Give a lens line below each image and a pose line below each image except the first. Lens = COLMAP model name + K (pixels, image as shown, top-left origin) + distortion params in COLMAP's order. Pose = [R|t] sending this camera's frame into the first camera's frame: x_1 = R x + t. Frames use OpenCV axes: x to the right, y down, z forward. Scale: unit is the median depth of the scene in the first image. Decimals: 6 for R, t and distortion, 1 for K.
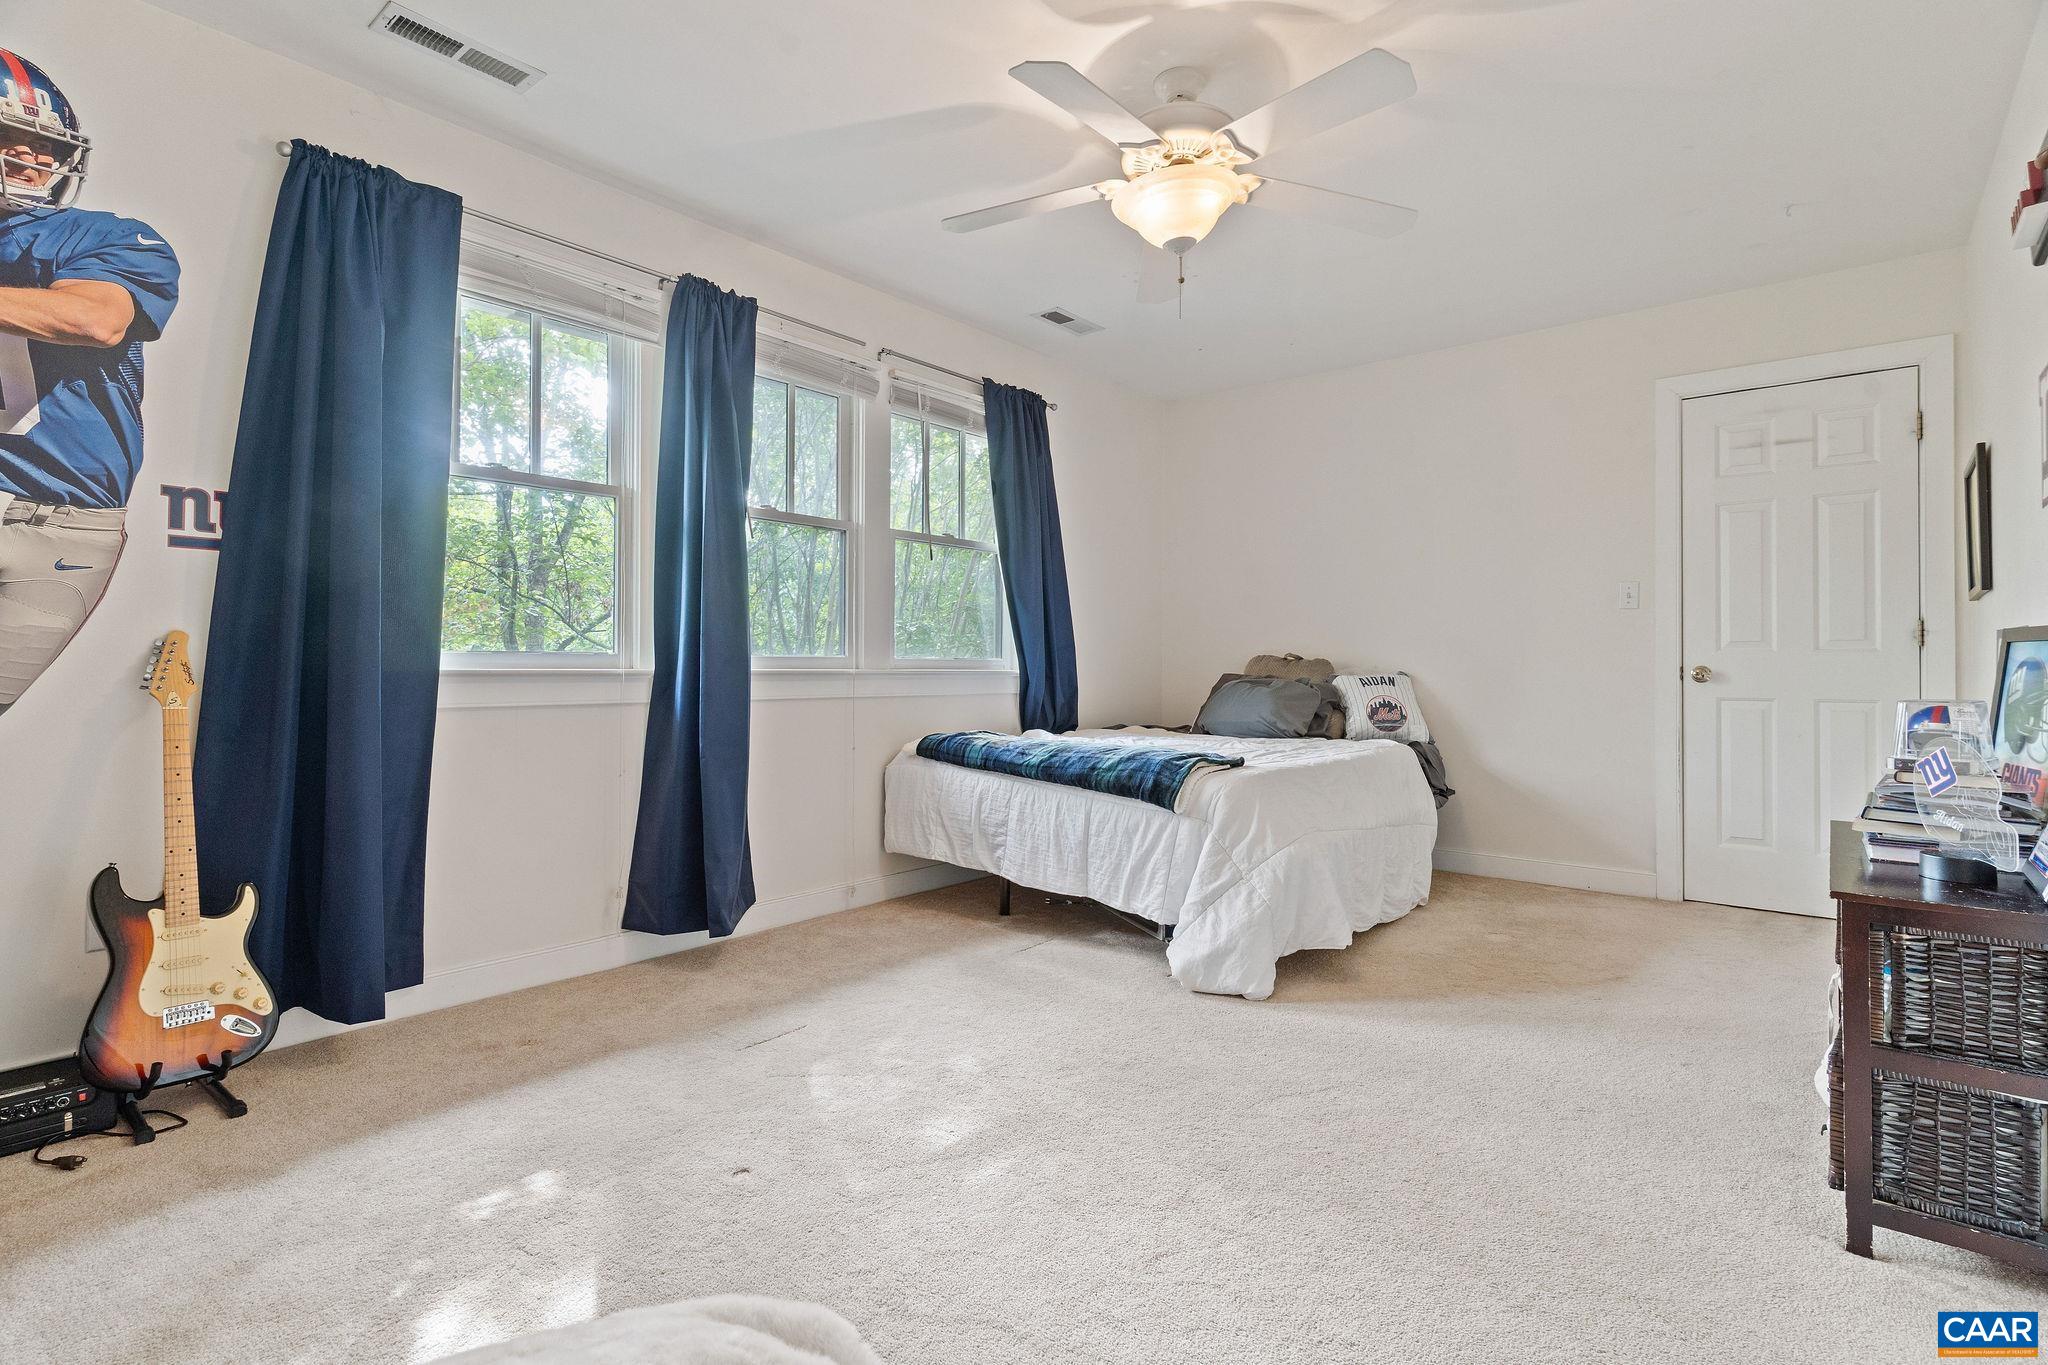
lens RADIAL K [[988.4, 0, 1017.4], [0, 988.4, 656.8], [0, 0, 1]] dist [-0.001073, 0.000346]
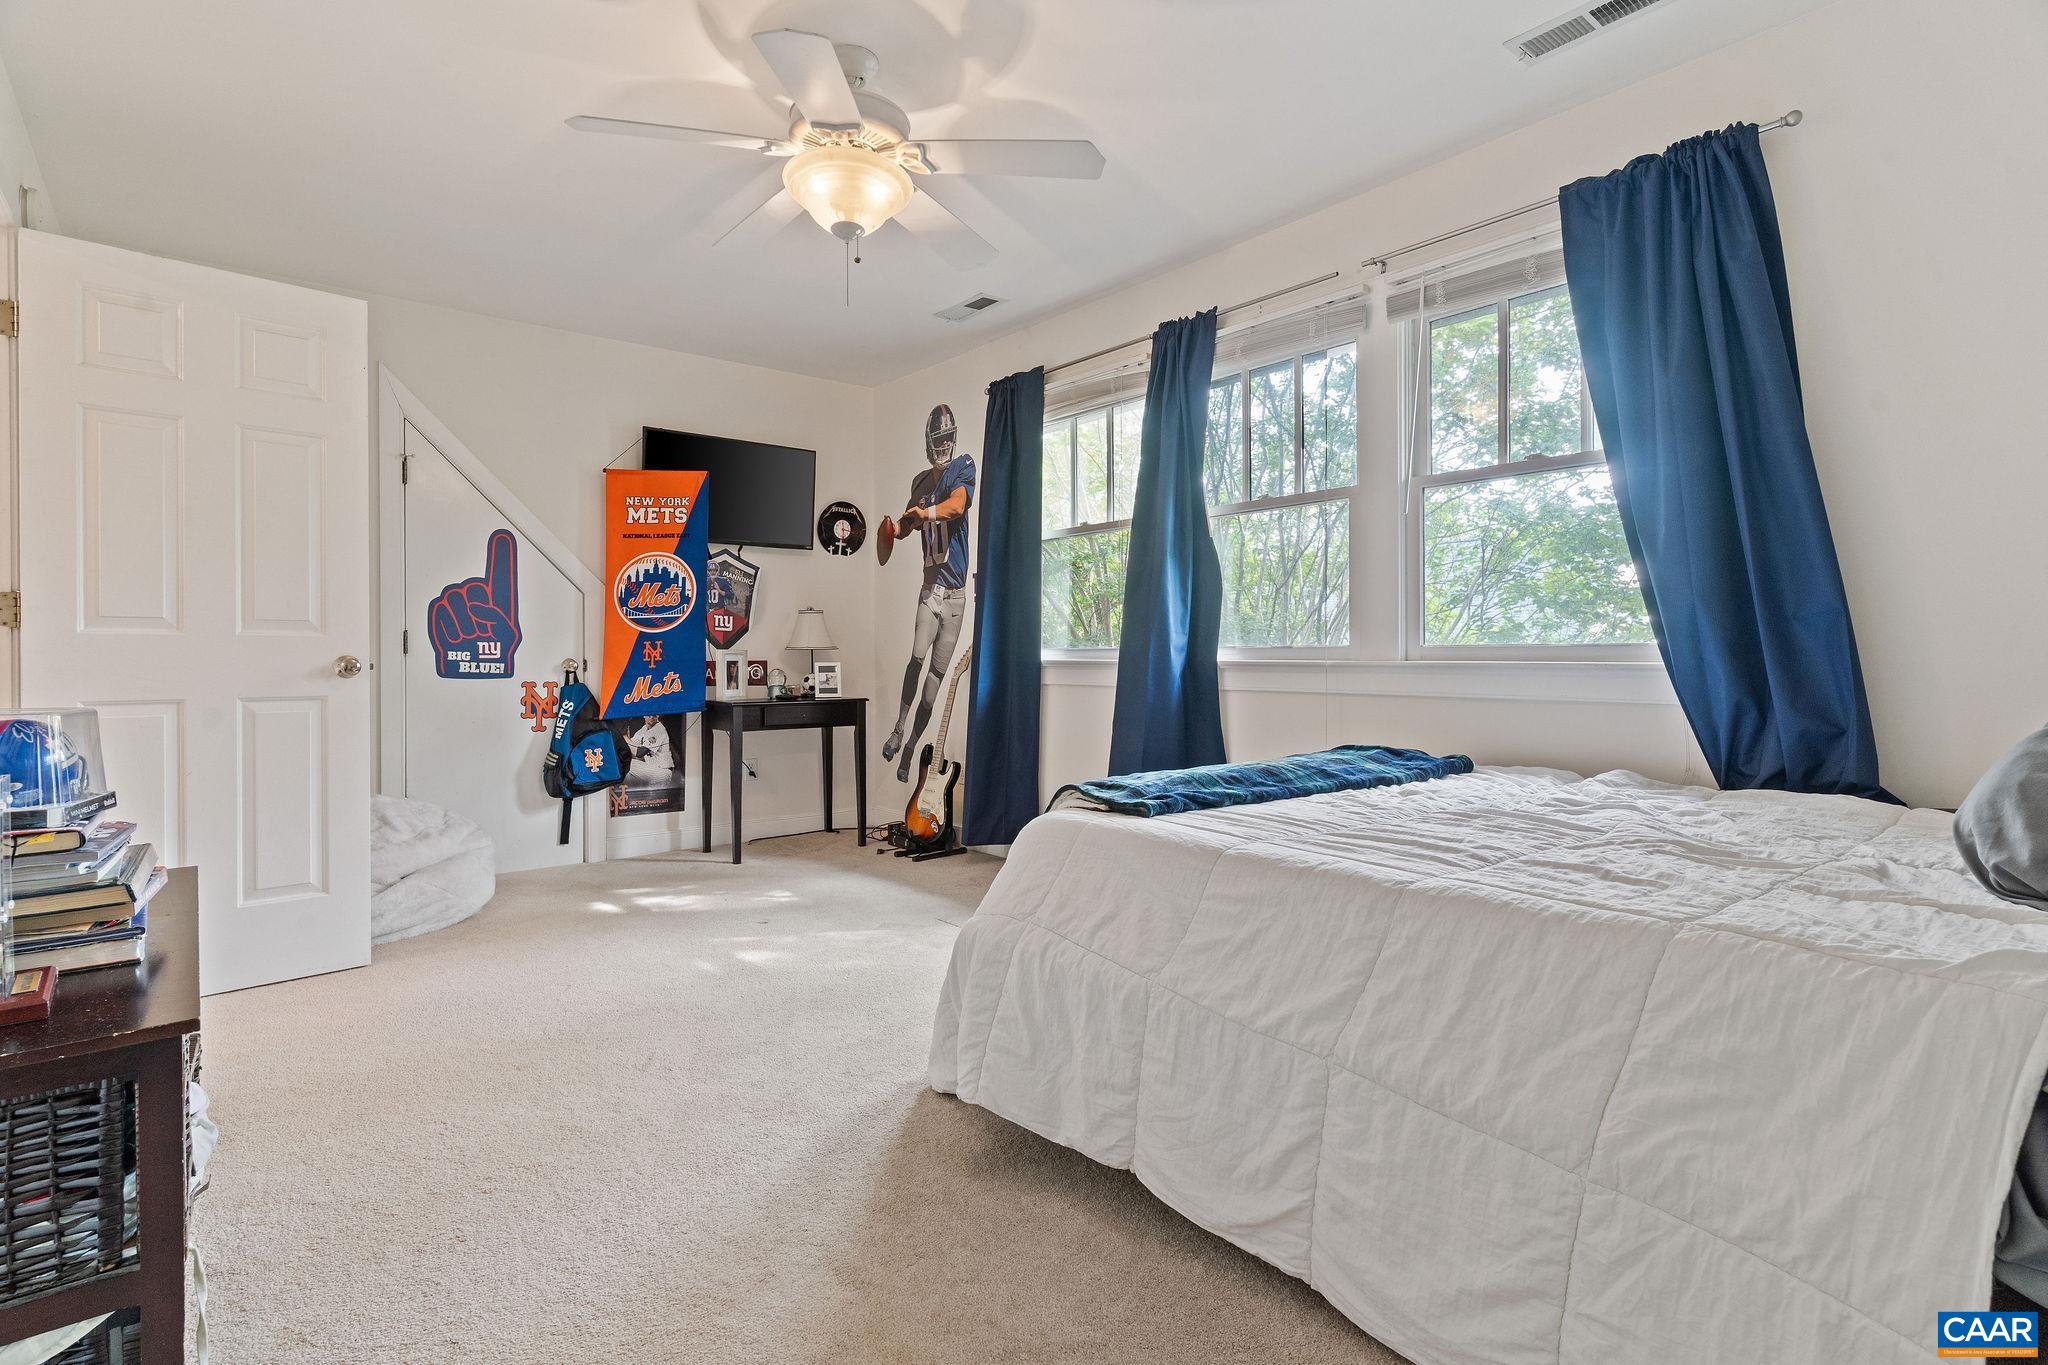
lens RADIAL K [[988.4, 0, 1017.4], [0, 988.4, 656.8], [0, 0, 1]] dist [-0.001073, 0.000346]
pose [[-0.186690, -0.006909, -0.982394, 0.996368], [0.007203, 0.999939, -0.008401, 0.020502], [0.982392, -0.008645, -0.186629, 1.224848]]
